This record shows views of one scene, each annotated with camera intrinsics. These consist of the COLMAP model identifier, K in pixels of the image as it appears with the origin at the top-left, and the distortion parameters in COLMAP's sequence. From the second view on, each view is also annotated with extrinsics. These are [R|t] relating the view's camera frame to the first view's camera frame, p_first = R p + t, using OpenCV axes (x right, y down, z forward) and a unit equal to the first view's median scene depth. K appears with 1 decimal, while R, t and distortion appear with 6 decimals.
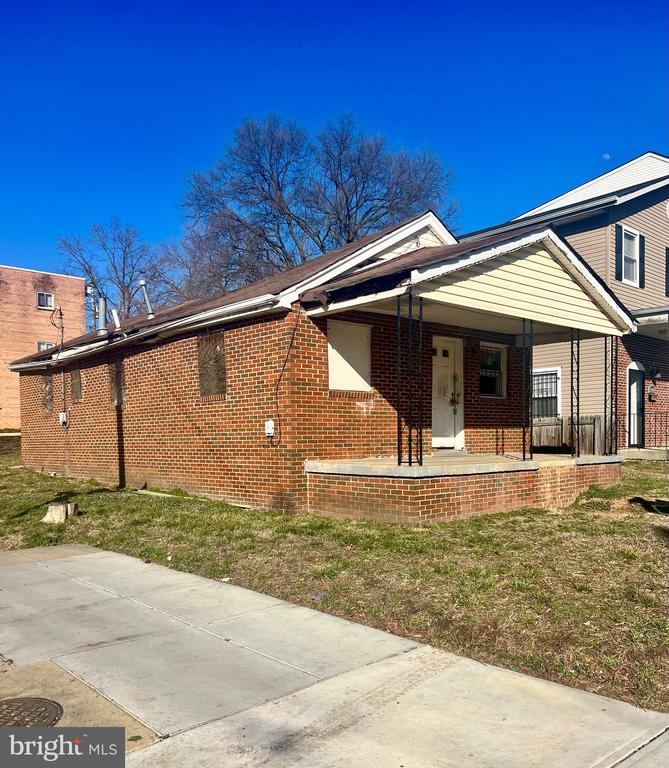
lens RADIAL K [[671.1, 0, 333.1], [0, 671.1, 459.1], [0, 0, 1]] dist [0.060506, -0.027181]
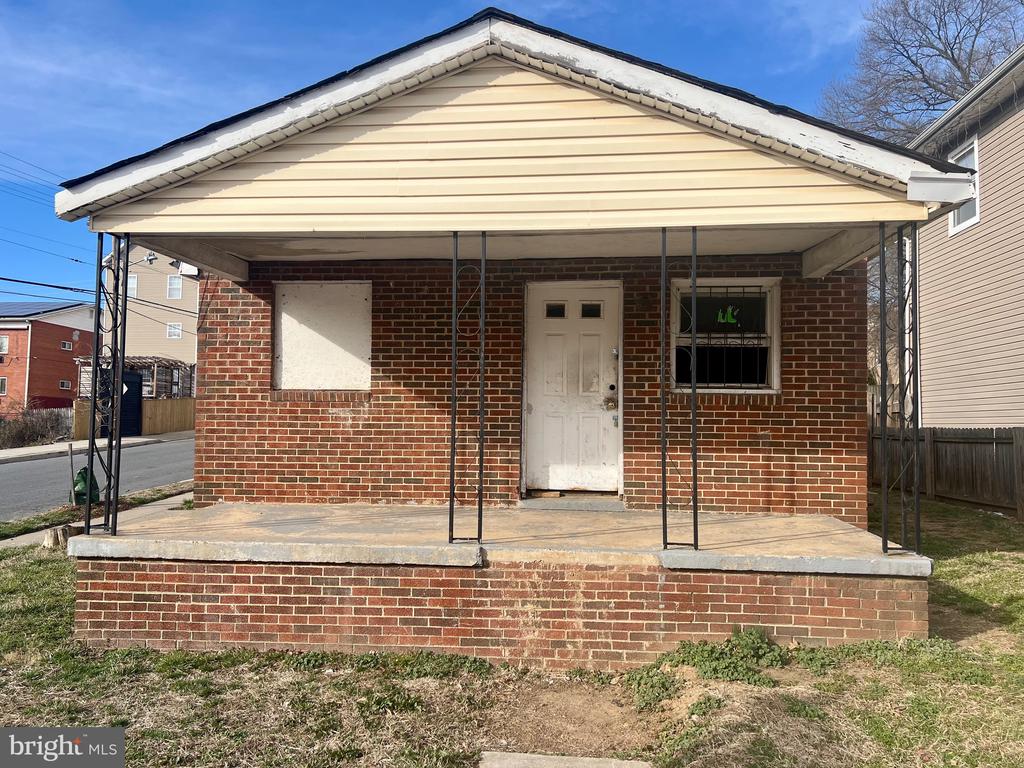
lens RADIAL K [[761.8, 0, 515.4], [0, 761.8, 383.8], [0, 0, 1]] dist [0.064776, -0.054358]
pose [[0.674310, -0.023460, -0.738076, 0.650960], [-0.039964, 0.996871, -0.068197, -0.065926], [0.737366, 0.075482, 0.671262, 0.647800]]
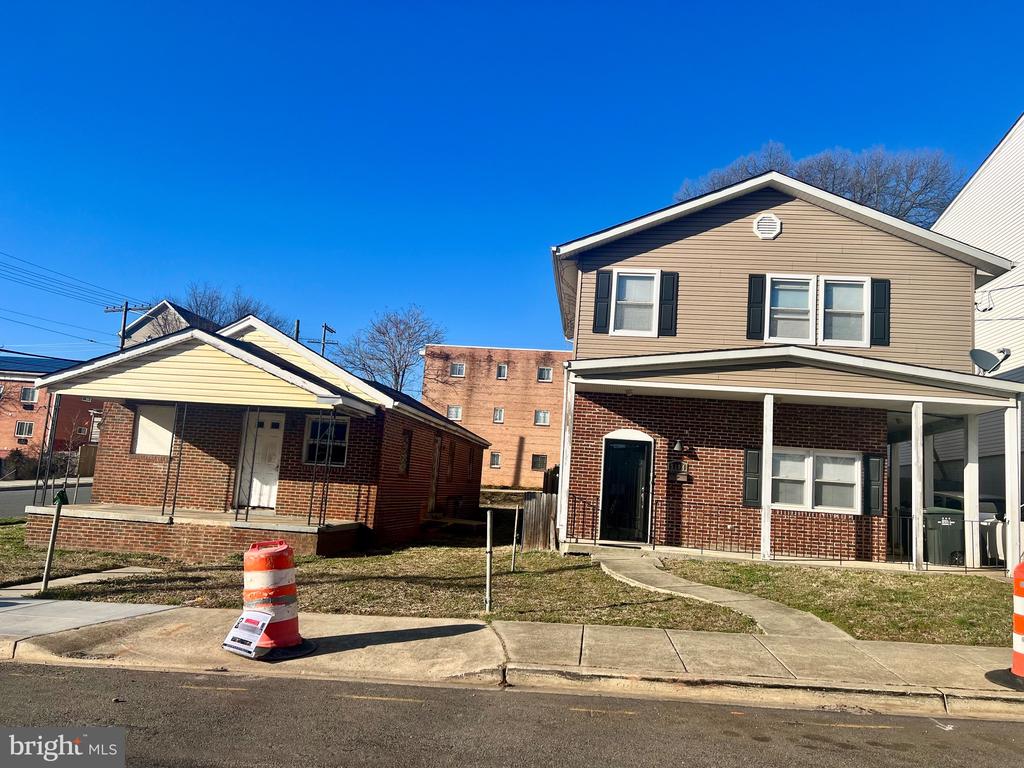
lens RADIAL K [[761.8, 0, 514.3], [0, 761.8, 387.2], [0, 0, 1]] dist [0.064776, -0.054358]
pose [[0.650571, -0.046392, -0.758027, 1.668439], [-0.097136, 0.984851, -0.143640, -0.082680], [0.753208, 0.167080, 0.636209, 0.524687]]
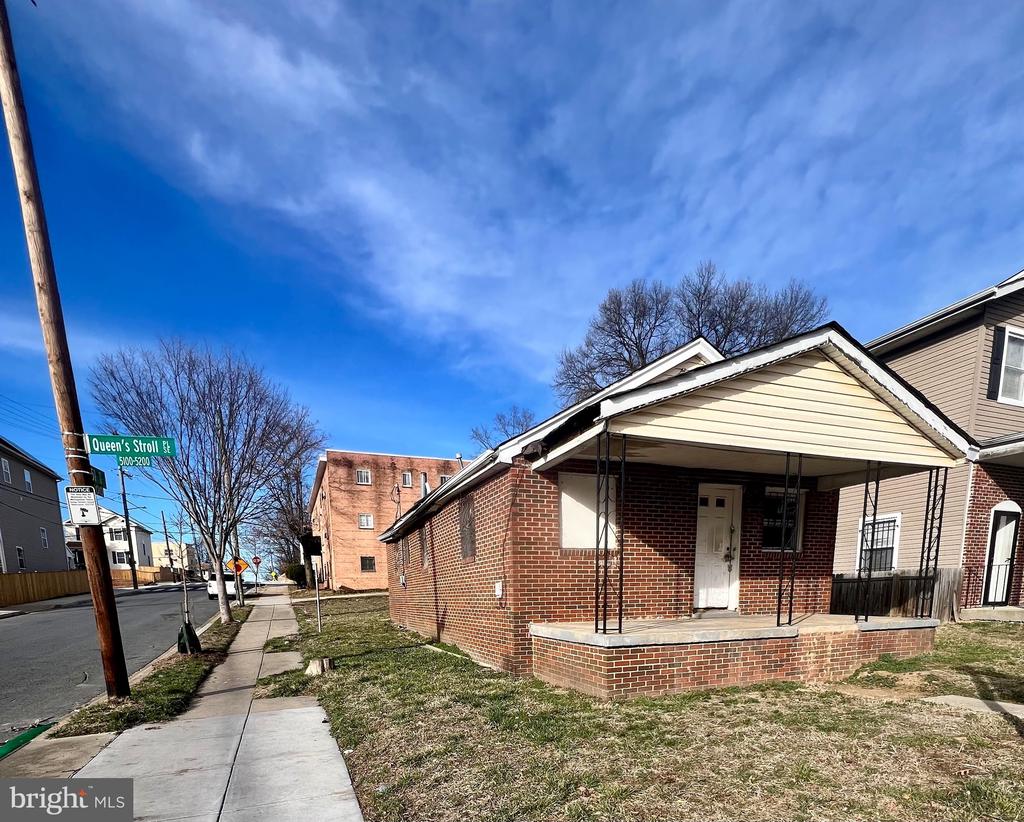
lens RADIAL K [[549.1, 0, 511.3], [0, 549.1, 687.0], [0, 0, 1]] dist [-0.004039, 0.003331]
pose [[0.934235, 0.054081, -0.352533, 0.204902], [-0.003820, 0.989897, 0.141735, -0.017718], [0.356636, -0.131068, 0.925004, 0.213369]]
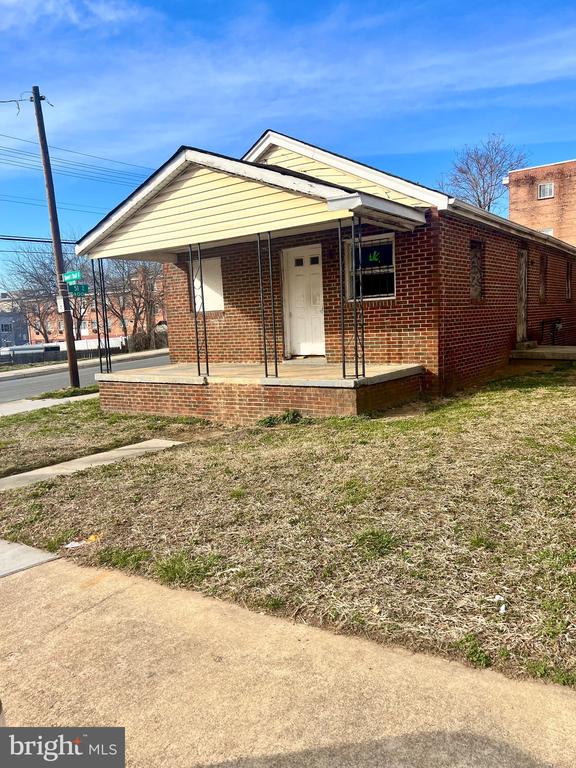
lens RADIAL K [[571.3, 0, 293.8], [0, 571.3, 396.6], [0, 0, 1]] dist [0.064776, -0.054358]
pose [[0.218409, 0.124934, -0.967827, 1.162602], [0.014923, 0.991227, 0.131322, -0.079874], [0.975743, -0.043125, 0.214629, 0.898049]]
